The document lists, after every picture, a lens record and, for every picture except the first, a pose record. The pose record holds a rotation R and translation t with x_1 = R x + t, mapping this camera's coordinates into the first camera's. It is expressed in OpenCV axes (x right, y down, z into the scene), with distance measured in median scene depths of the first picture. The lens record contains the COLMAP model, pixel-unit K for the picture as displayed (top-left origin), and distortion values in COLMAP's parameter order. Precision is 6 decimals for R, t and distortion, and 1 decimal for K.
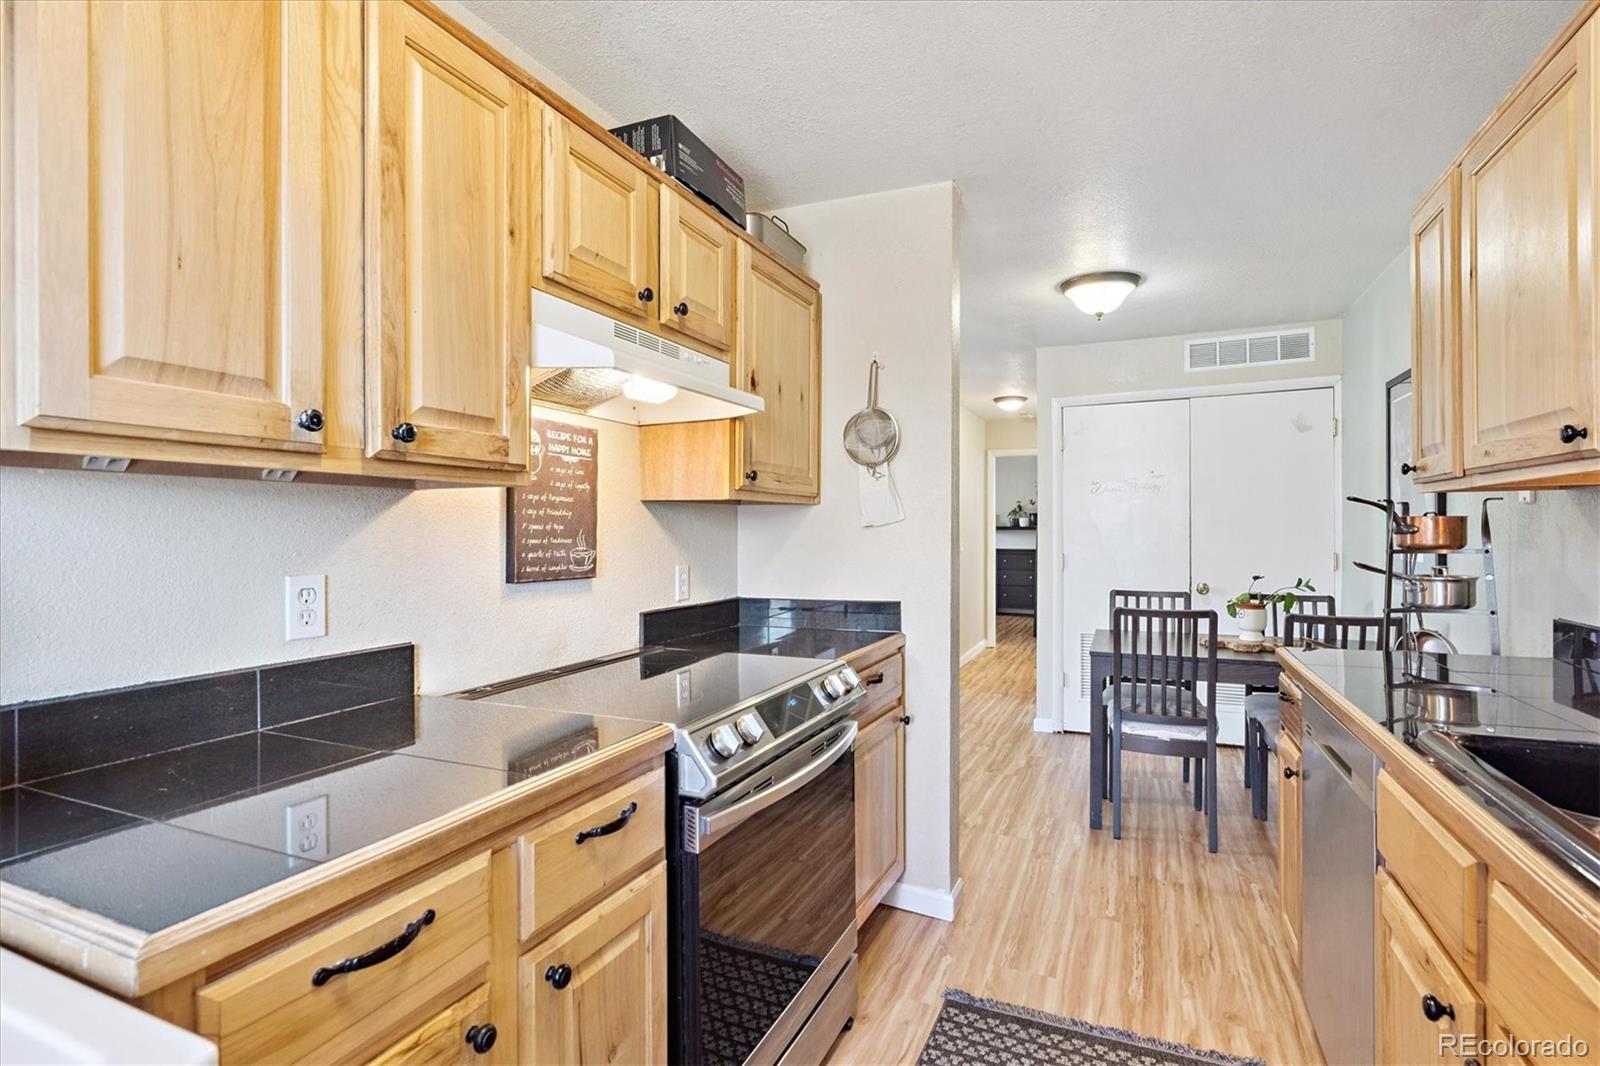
lens RADIAL K [[765.4, 0, 796.5], [0, 765.4, 531.7], [0, 0, 1]] dist [-0.000152, 0.000297]
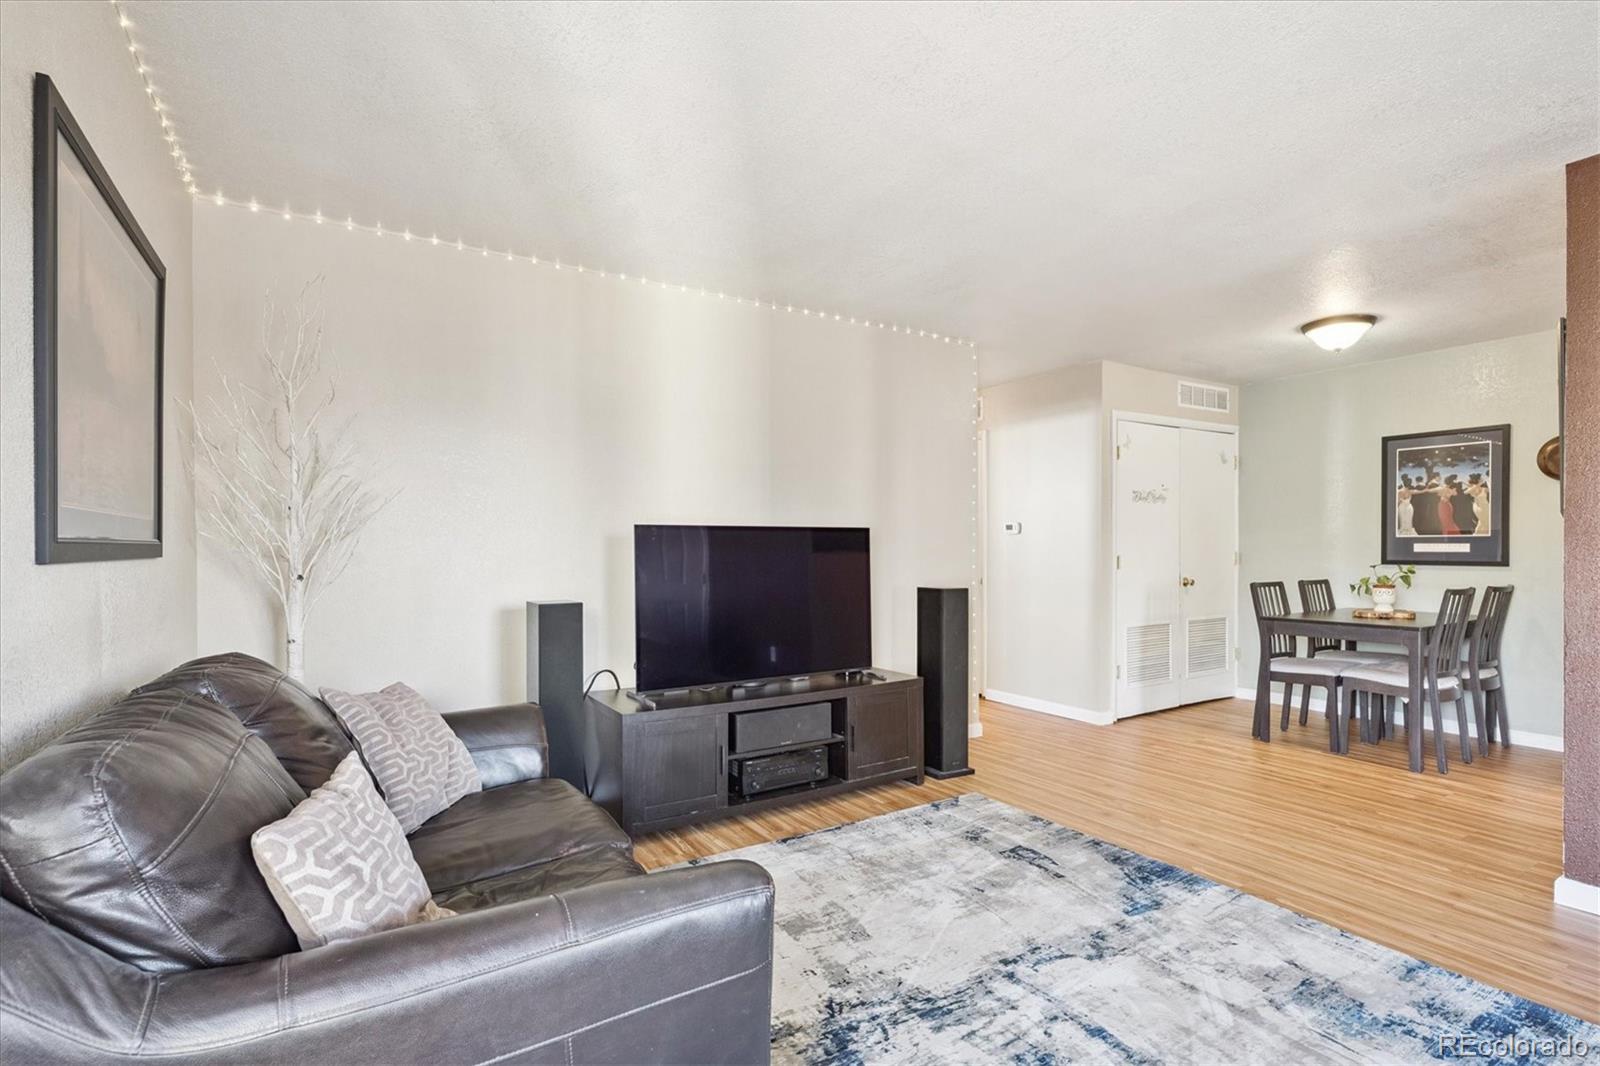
lens RADIAL K [[765.4, 0, 806.1], [0, 765.4, 537.1], [0, 0, 1]] dist [-0.000152, 0.000297]
pose [[0.557134, 0.020909, 0.830159, -2.004385], [-0.002264, 0.999717, -0.023661, 0.079166], [-0.830419, 0.011303, 0.557024, 1.949293]]
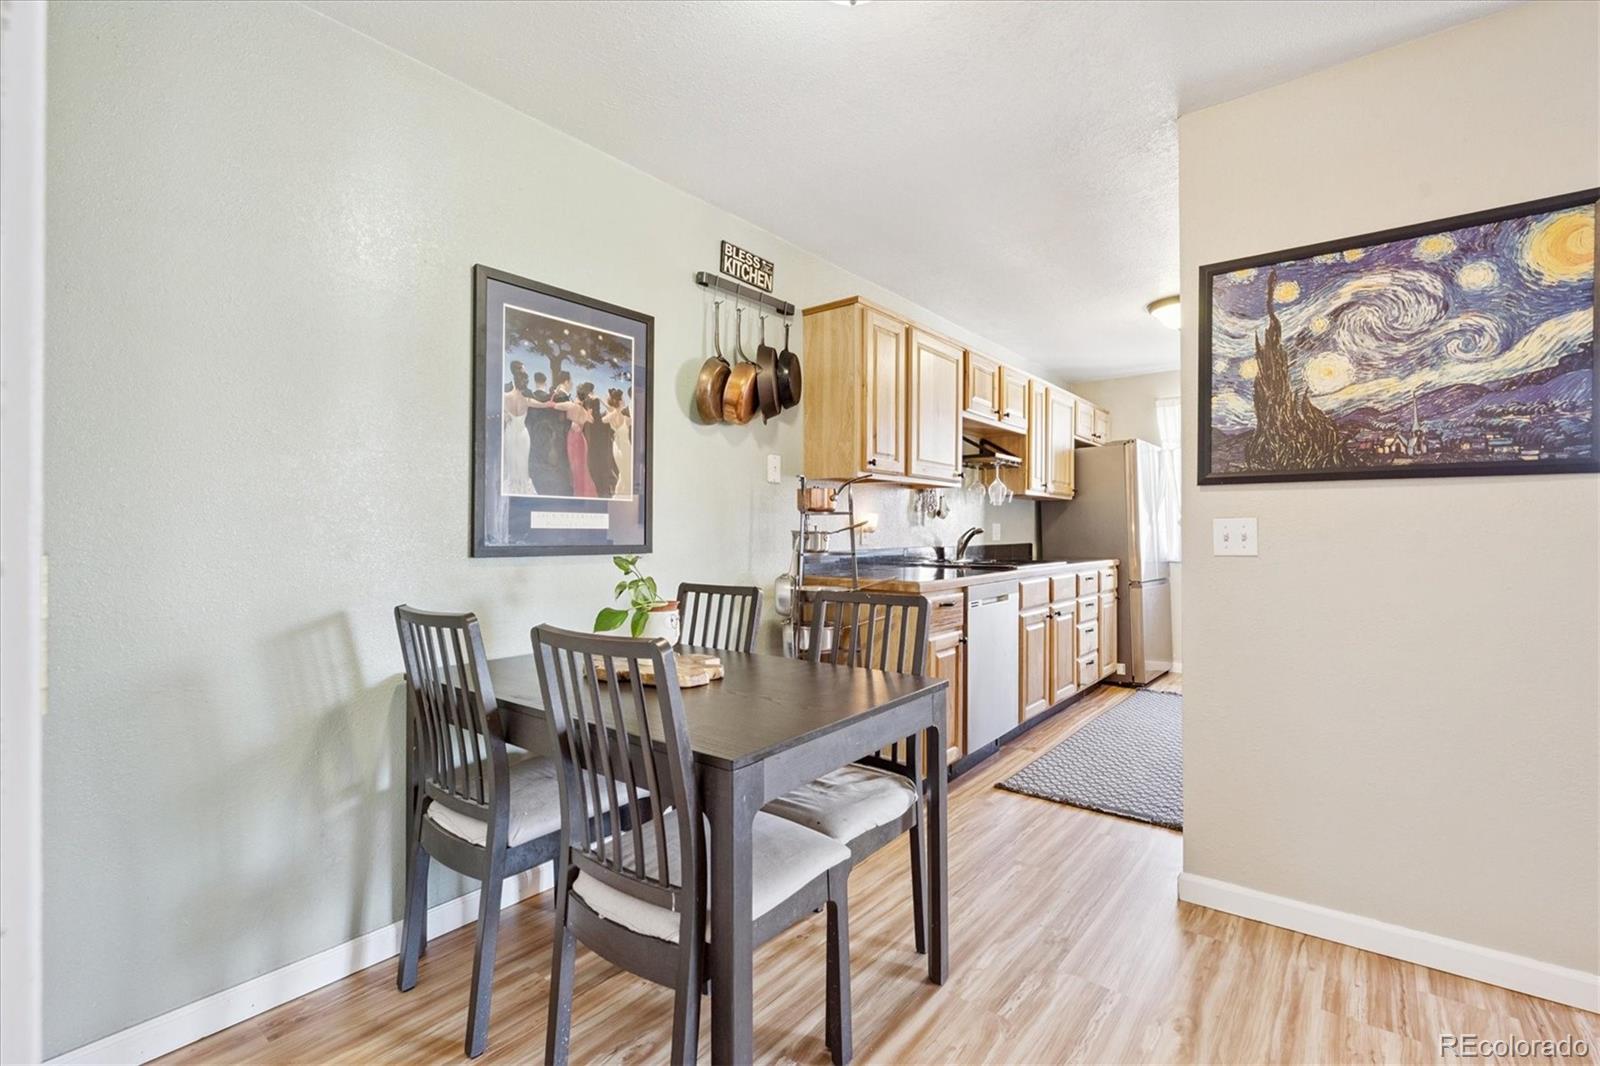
lens RADIAL K [[716.0, 0, 800.1], [0, 716.0, 527.7], [0, 0, 1]] dist [-0.004588, -0.000118]
pose [[-0.968710, 0.012050, 0.247903, 0.609781], [0.010758, 0.999921, -0.006566, 0.073584], [-0.247962, -0.003694, -0.968763, 2.697348]]
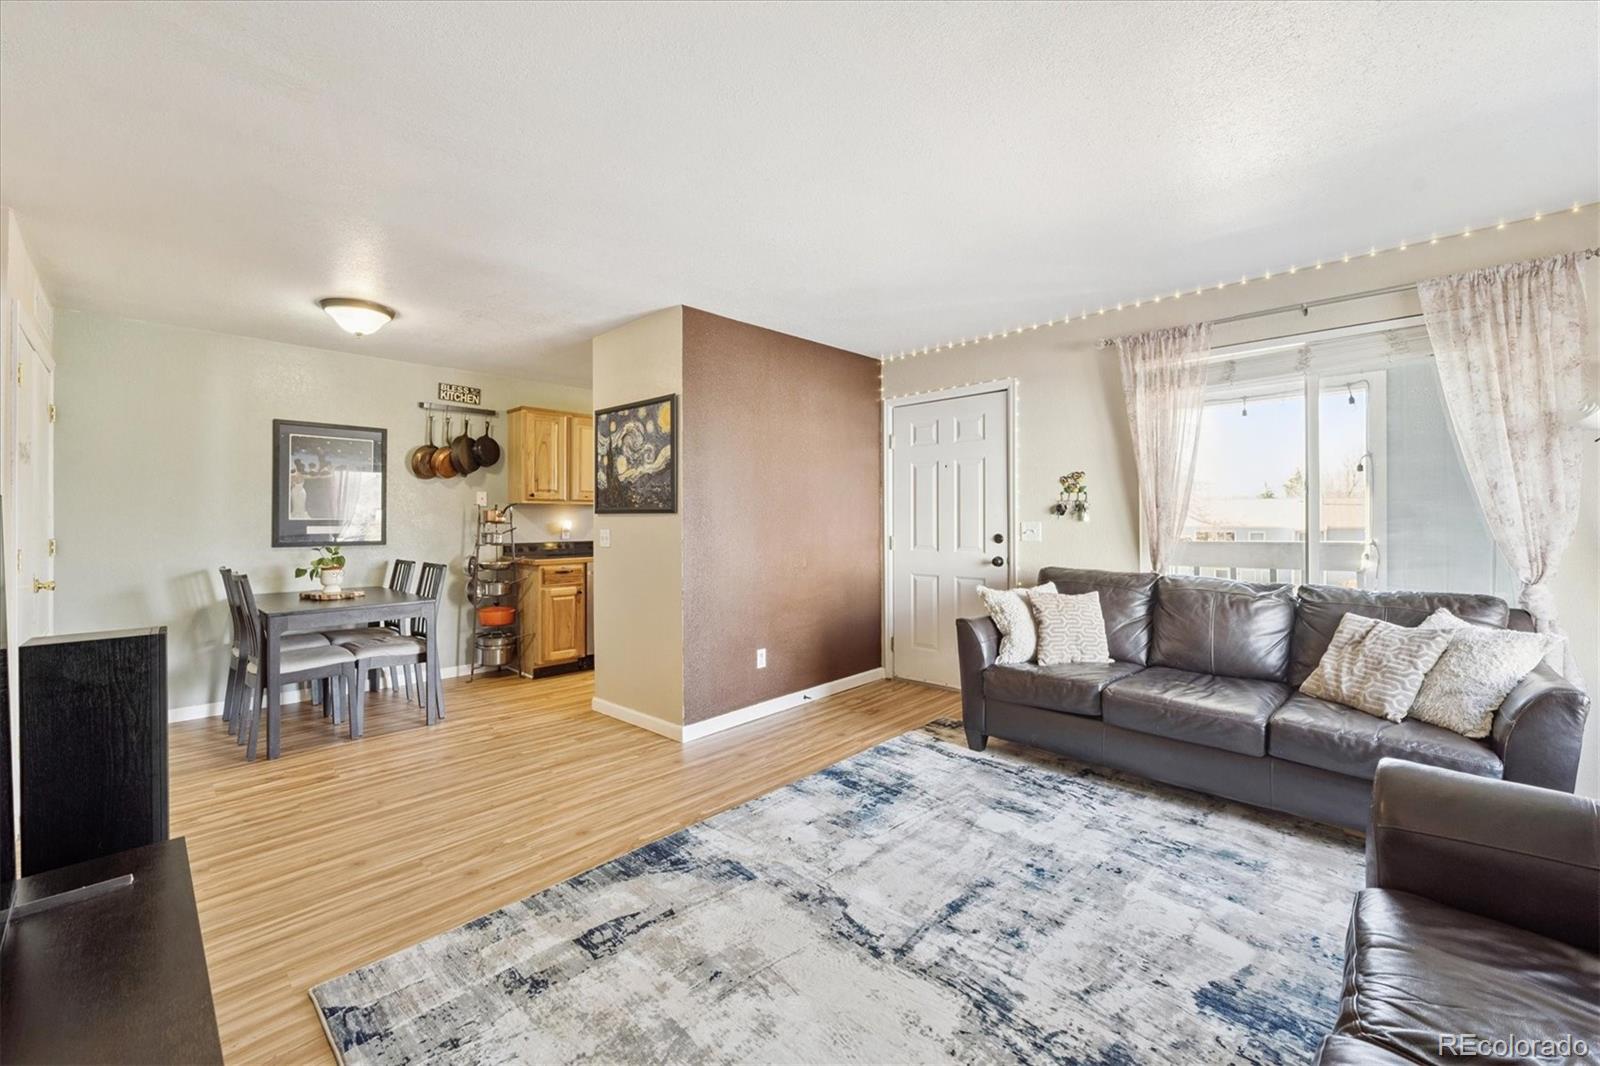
lens RADIAL K [[645.9, 0, 795.7], [0, 645.9, 517.2], [0, 0, 1]] dist [-0.004156, -0.000206]
pose [[-0.943335, 0.013944, 0.331549, -1.101090], [0.013072, 0.999903, -0.004861, 0.036333], [-0.331585, -0.000251, -0.943425, 3.279432]]
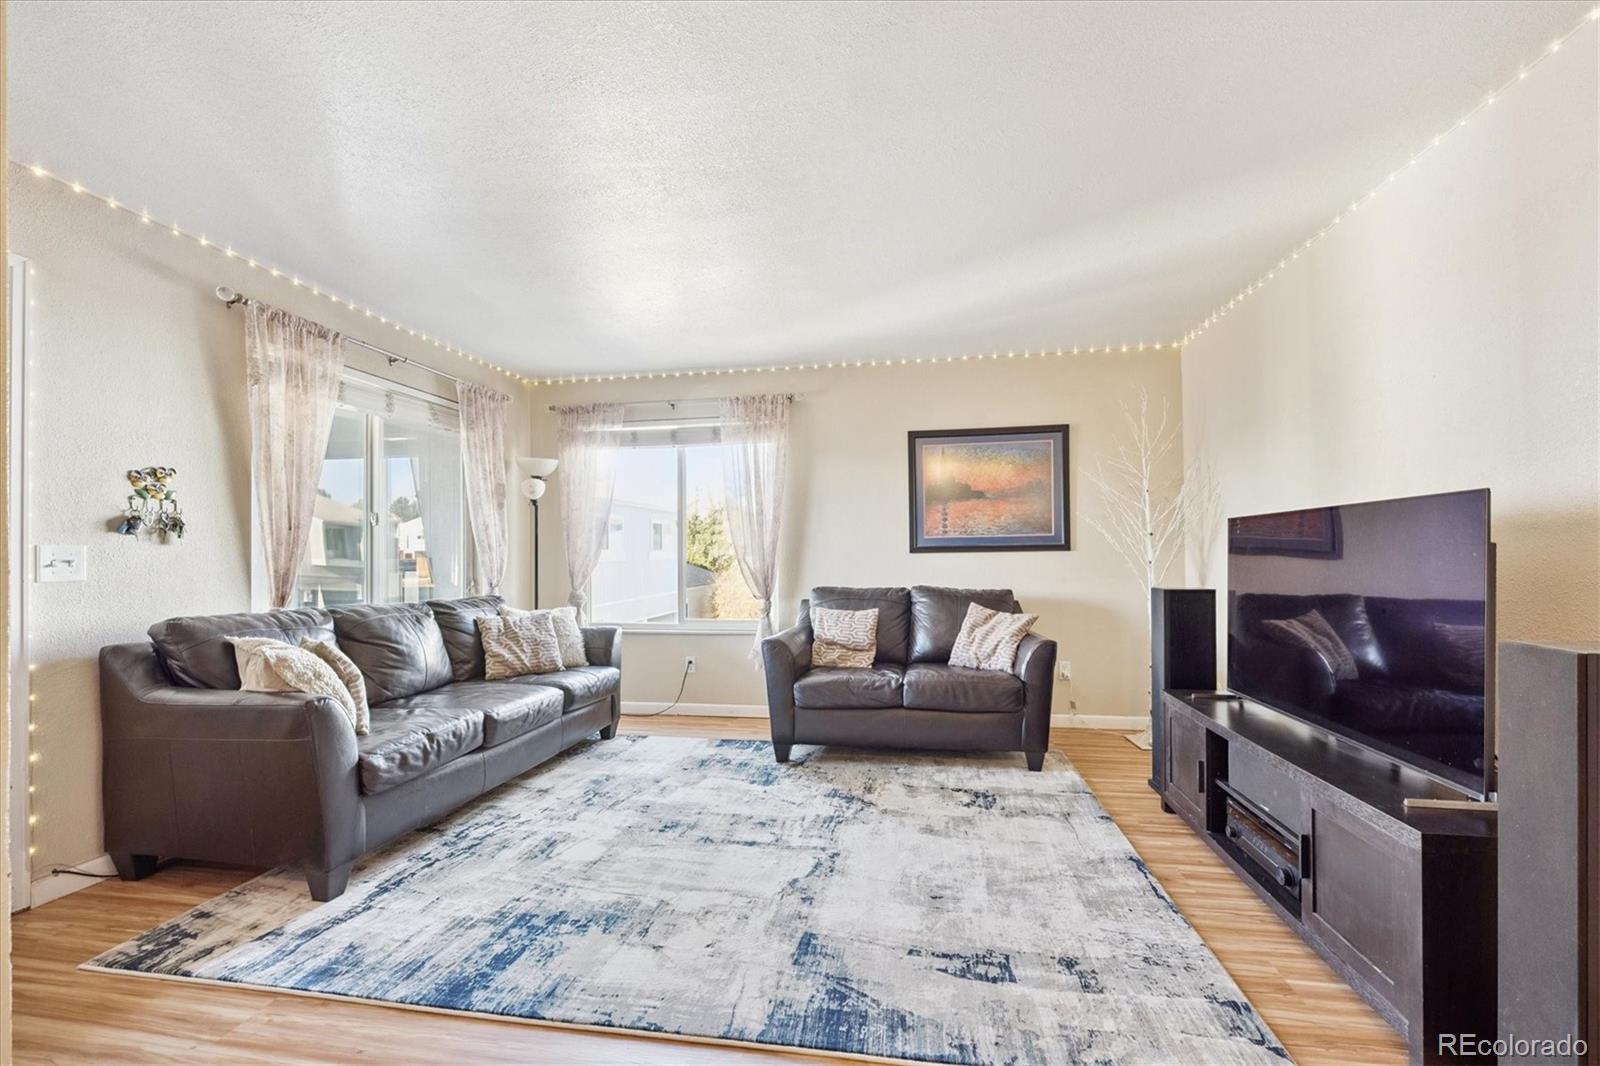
lens RADIAL K [[645.9, 0, 816.0], [0, 645.9, 545.8], [0, 0, 1]] dist [-0.004156, -0.000206]
pose [[0.266000, -0.008178, -0.963938, 0.343098], [0.008100, 0.999948, -0.006248, 0.071542], [0.963939, -0.006146, 0.266052, 1.965263]]
